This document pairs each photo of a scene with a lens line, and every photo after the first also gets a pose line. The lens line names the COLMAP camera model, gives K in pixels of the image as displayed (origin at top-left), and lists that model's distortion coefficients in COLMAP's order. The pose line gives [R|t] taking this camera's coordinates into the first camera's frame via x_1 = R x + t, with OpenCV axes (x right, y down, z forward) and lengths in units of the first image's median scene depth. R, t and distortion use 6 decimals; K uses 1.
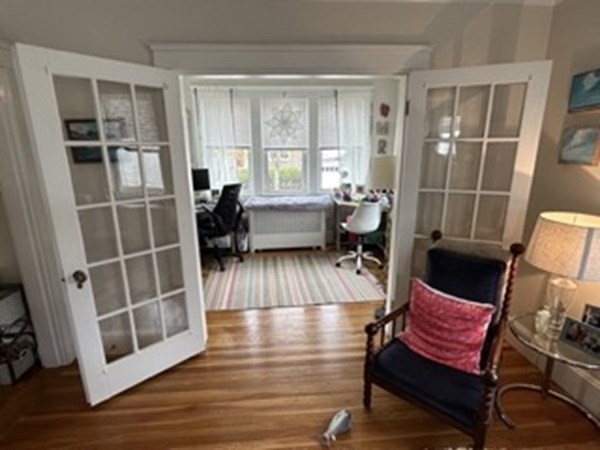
lens RADIAL K [[315.1, 0, 299.6], [0, 315.1, 226.9], [0, 0, 1]] dist [0.028337, -0.000110]
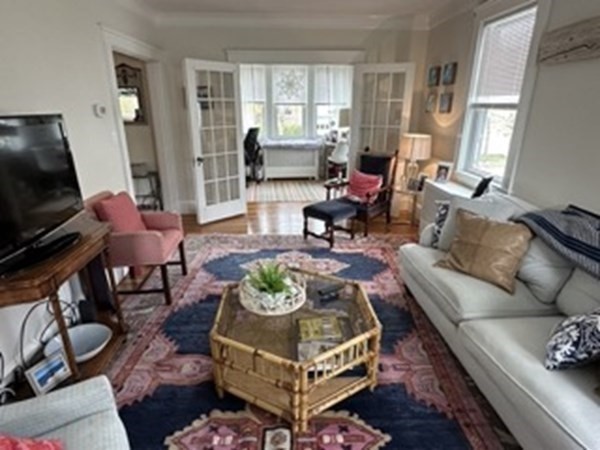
lens RADIAL K [[348.4, 0, 299.2], [0, 348.4, 227.0], [0, 0, 1]] dist [0.003565, 0.000709]
pose [[0.999823, 0.017131, -0.007798, 0.015392], [-0.016344, 0.995646, 0.091776, 0.148640], [0.009336, -0.091632, 0.995749, -0.569187]]
